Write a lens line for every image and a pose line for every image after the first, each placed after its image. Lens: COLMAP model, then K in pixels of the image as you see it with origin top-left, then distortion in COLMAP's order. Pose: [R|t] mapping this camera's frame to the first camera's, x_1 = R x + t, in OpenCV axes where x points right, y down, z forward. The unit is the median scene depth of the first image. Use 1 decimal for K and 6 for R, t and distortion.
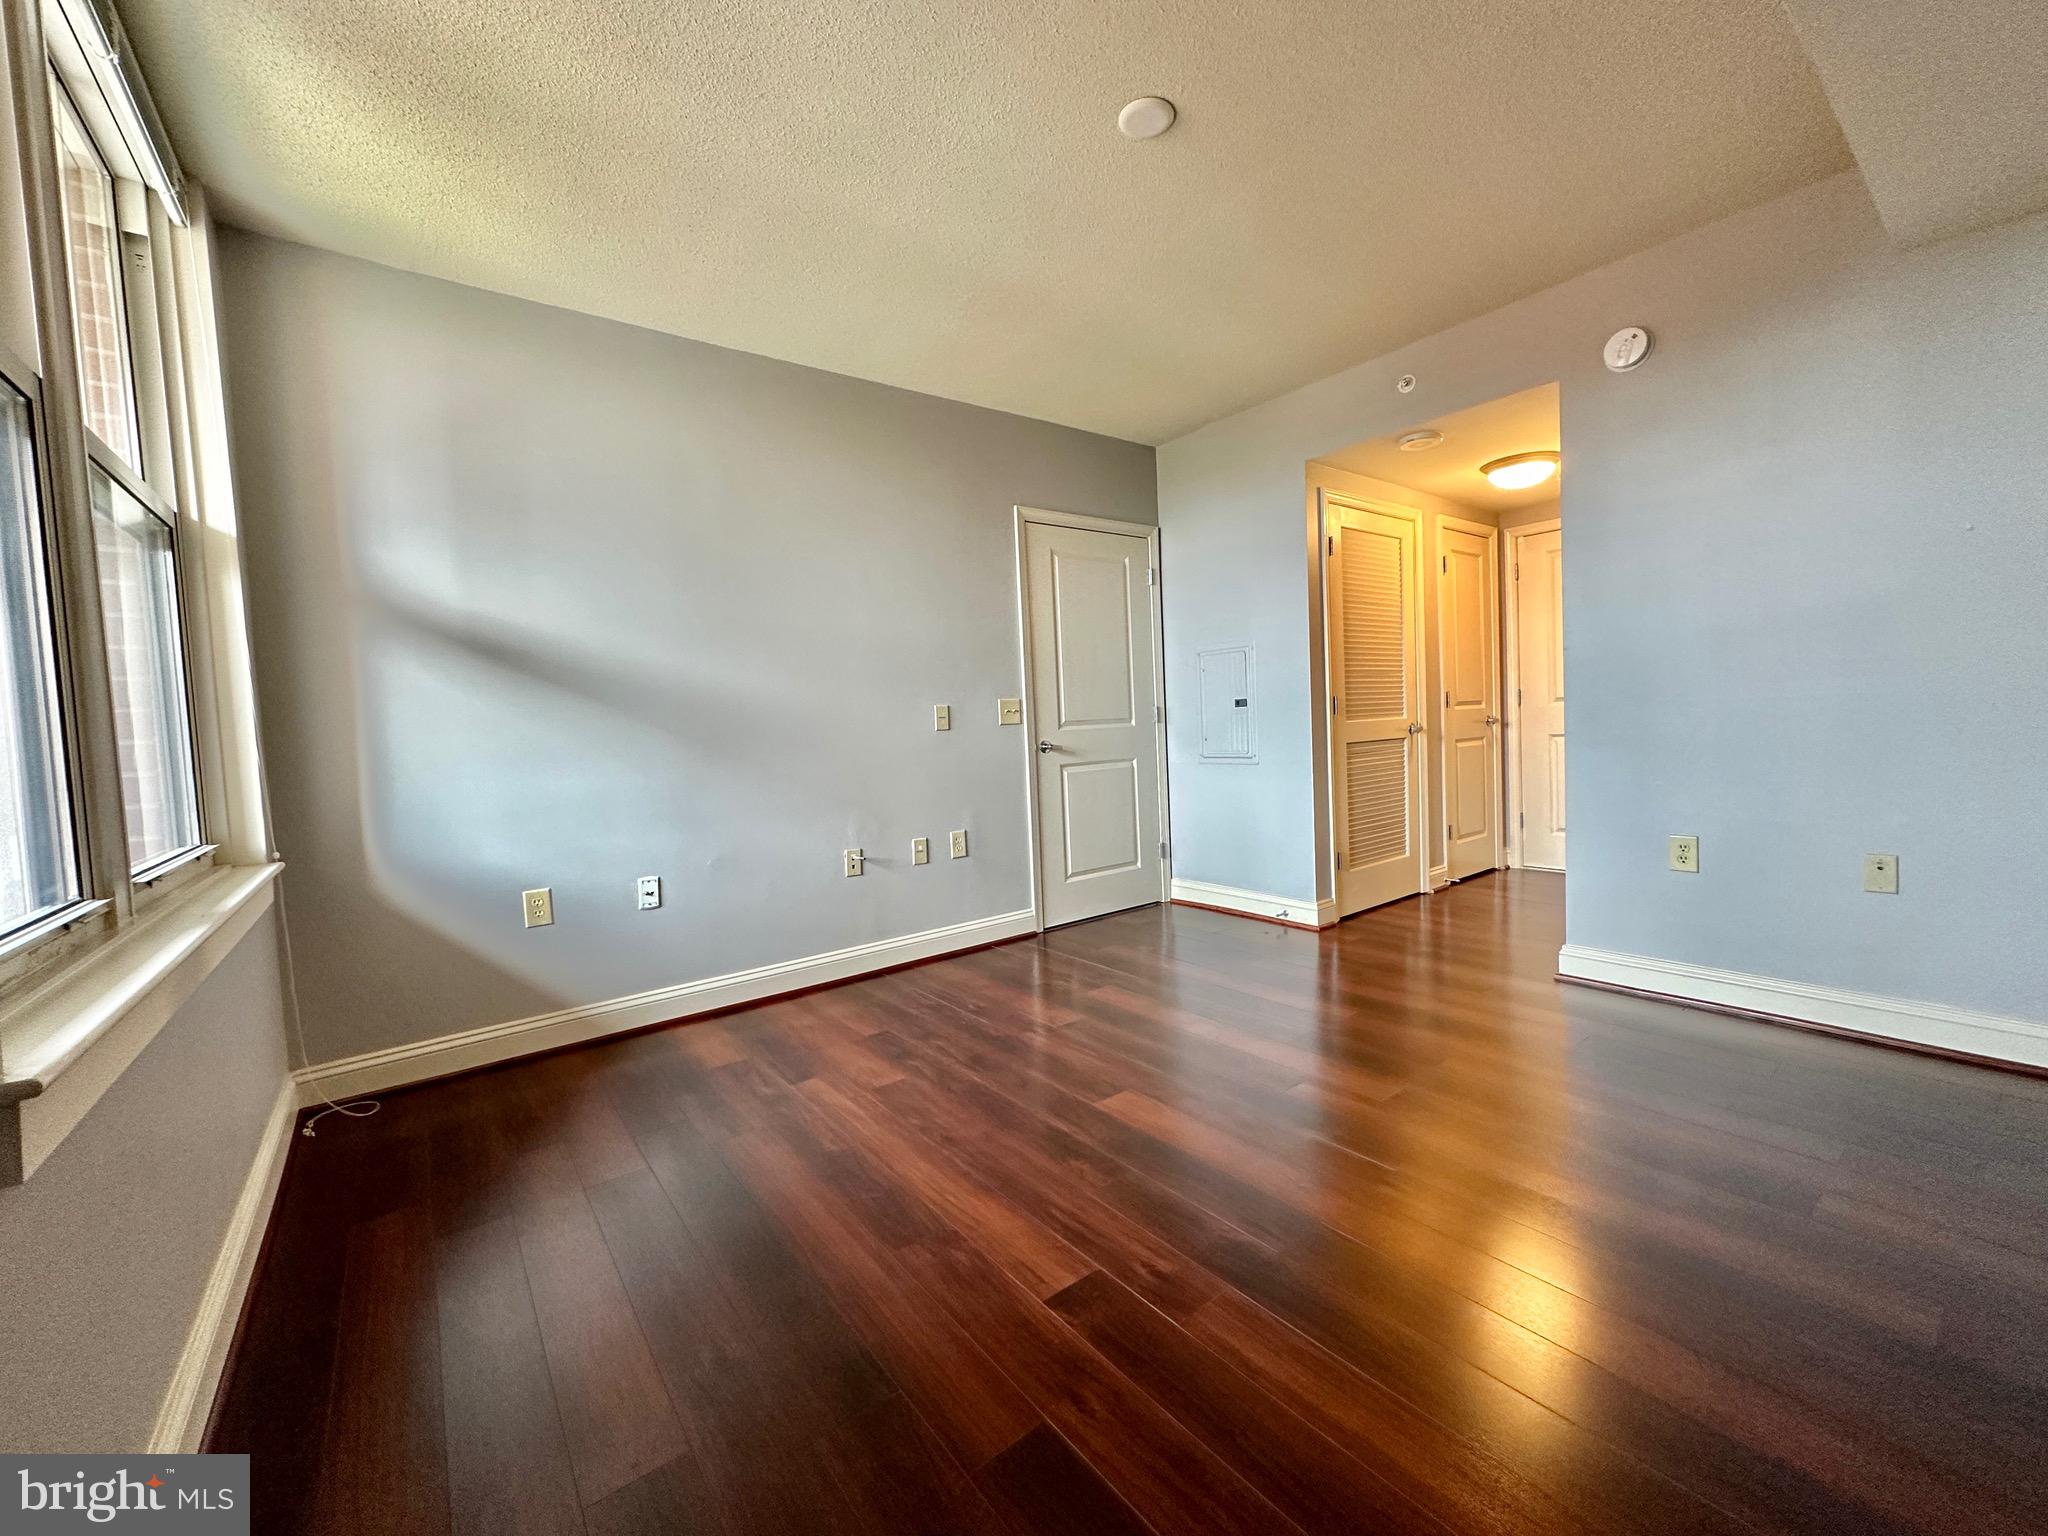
lens RADIAL K [[805.4, 0, 1026.5], [0, 805.4, 764.1], [0, 0, 1]] dist [-0.005834, -0.000130]
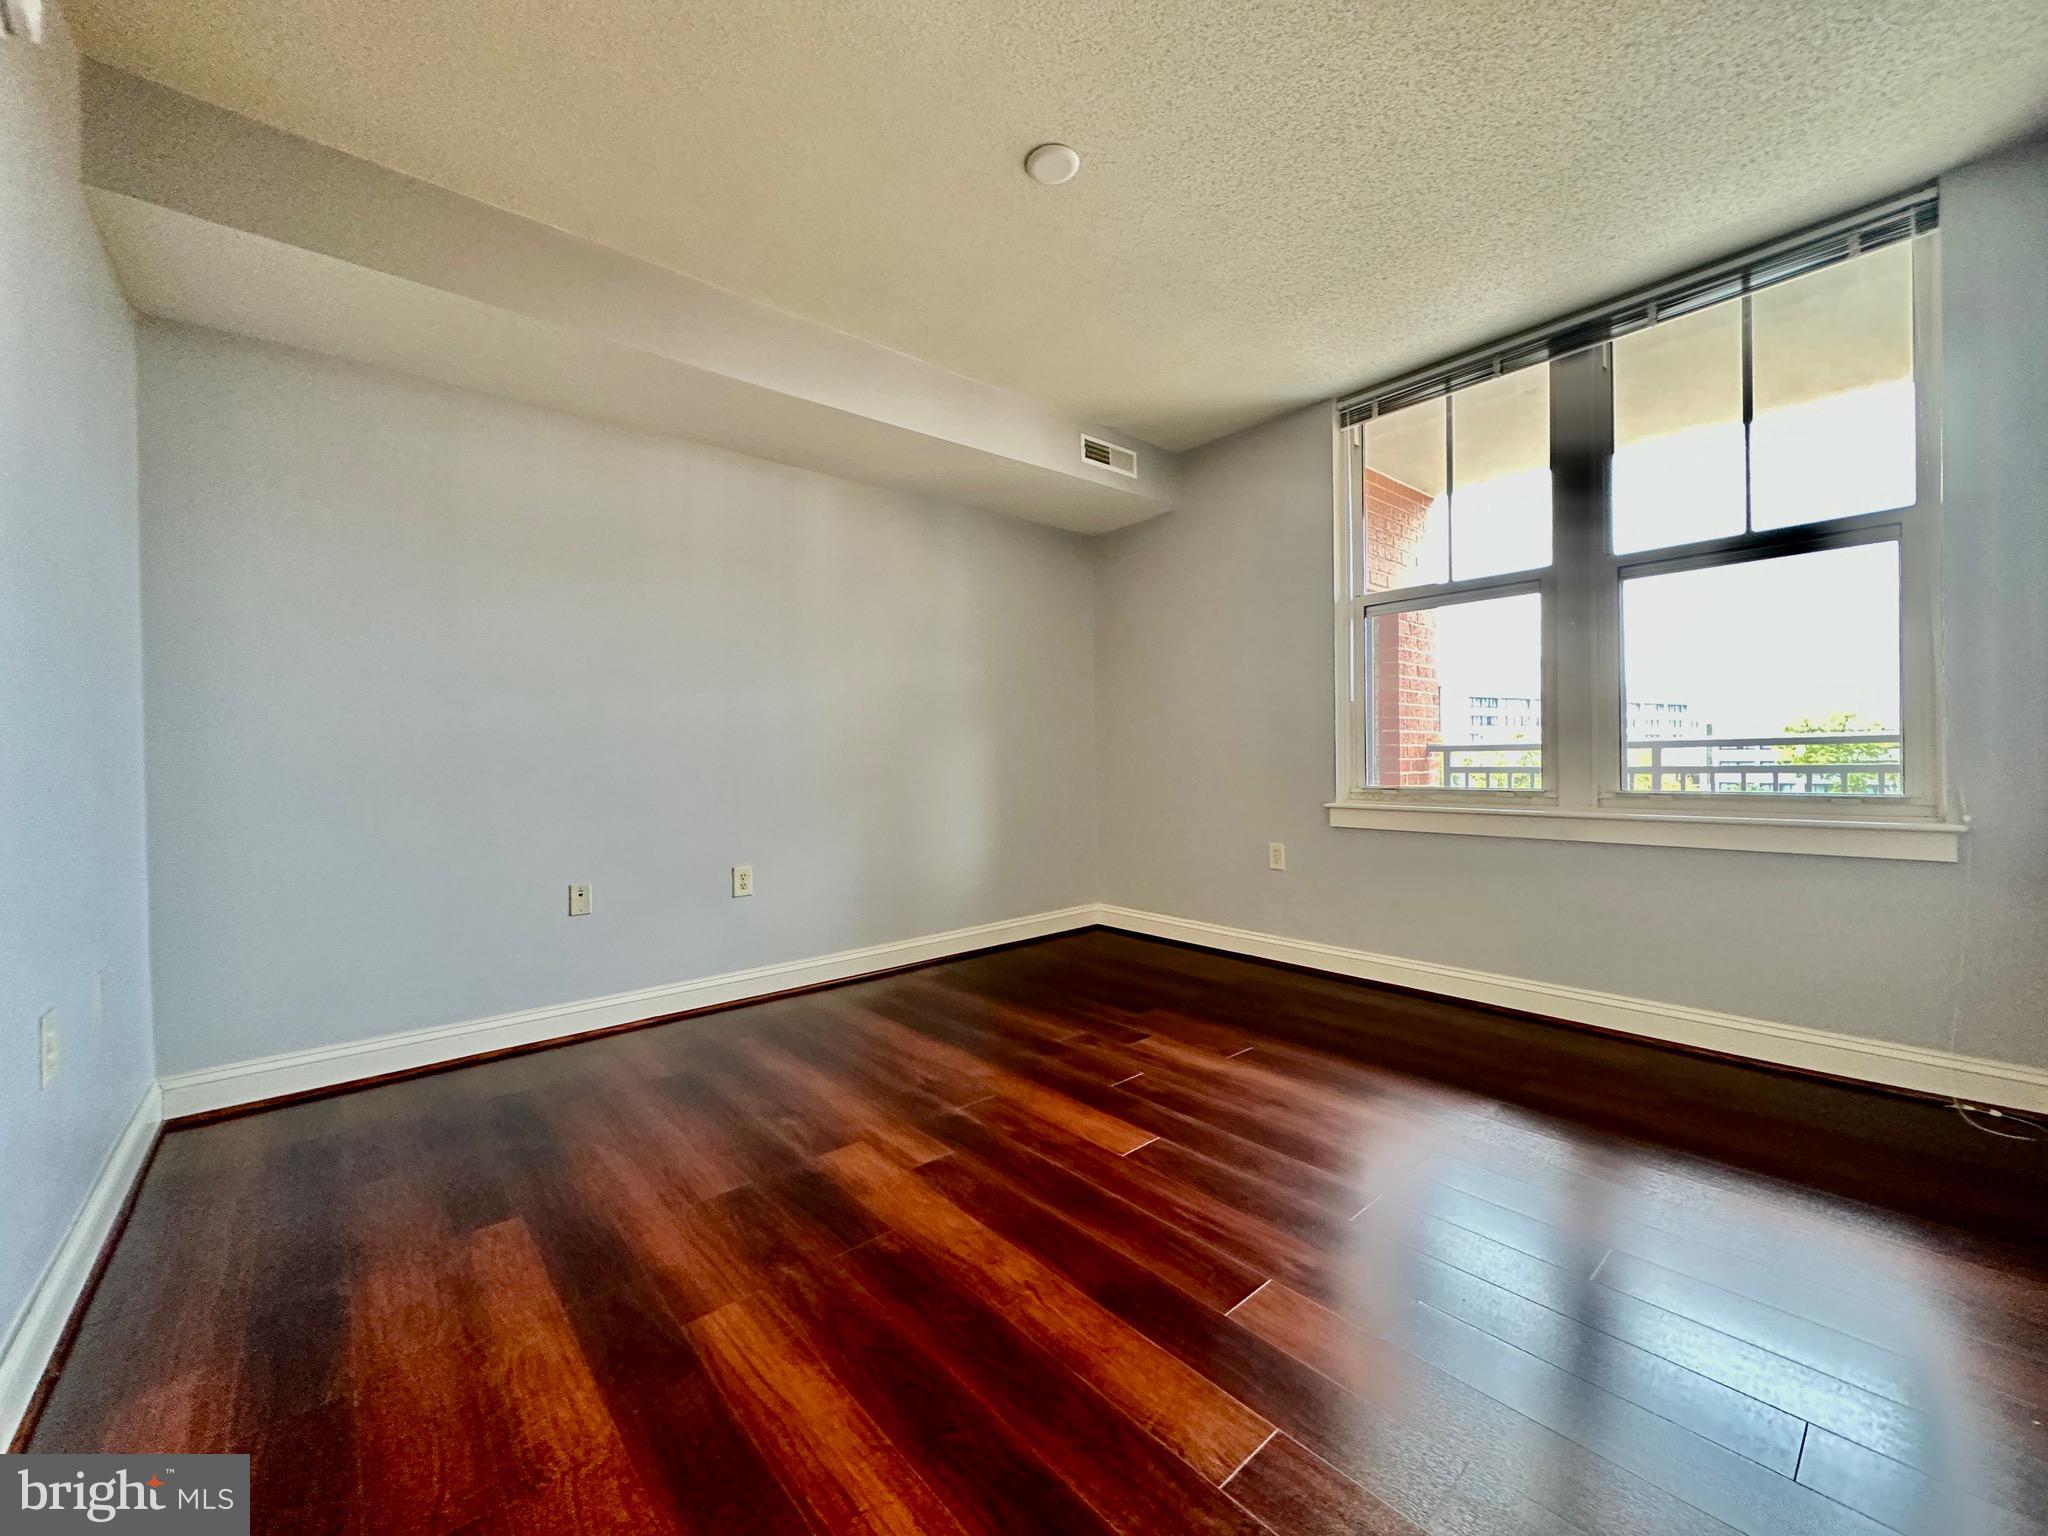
lens RADIAL K [[816.8, 0, 1024.5], [0, 816.8, 762.8], [0, 0, 1]] dist [-0.001084, 0.000200]
pose [[-0.997113, 0.059157, -0.047604, 0.235530], [0.055681, 0.995900, 0.071287, -0.087436], [0.051626, 0.068431, -0.996319, 1.770273]]
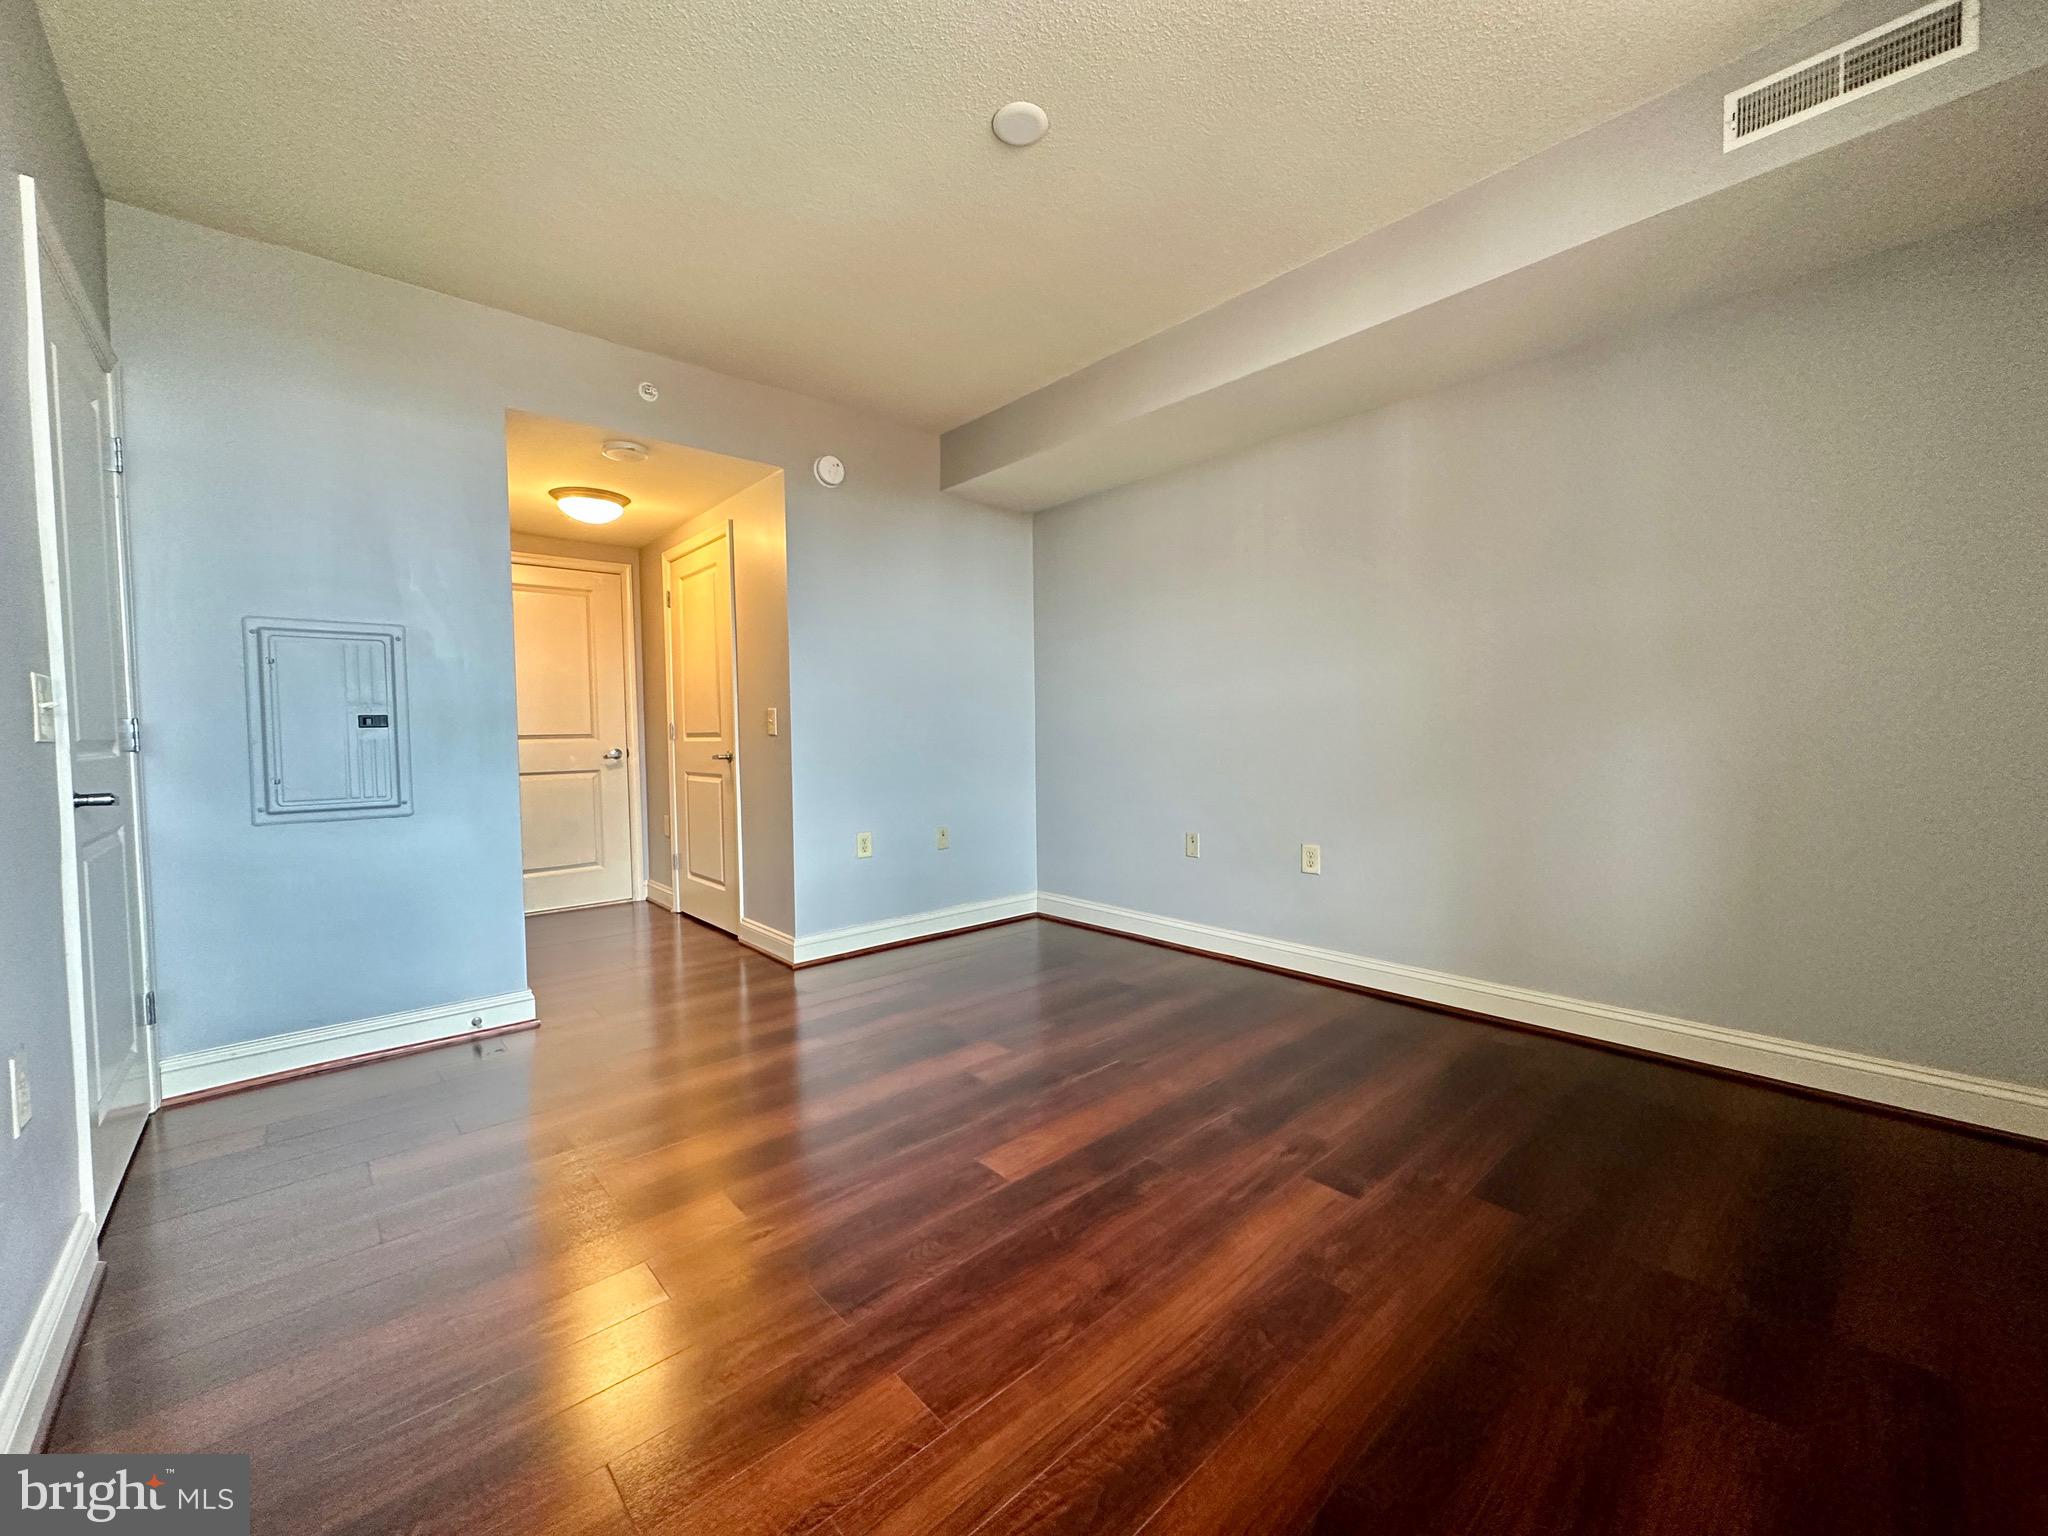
lens RADIAL K [[805.4, 0, 1026.5], [0, 805.4, 764.1], [0, 0, 1]] dist [-0.005834, -0.000130]
pose [[-0.068631, 0.005319, 0.997628, -0.698185], [0.070495, 0.997512, -0.000468, -0.009843], [-0.995148, 0.070296, -0.068835, 0.932026]]
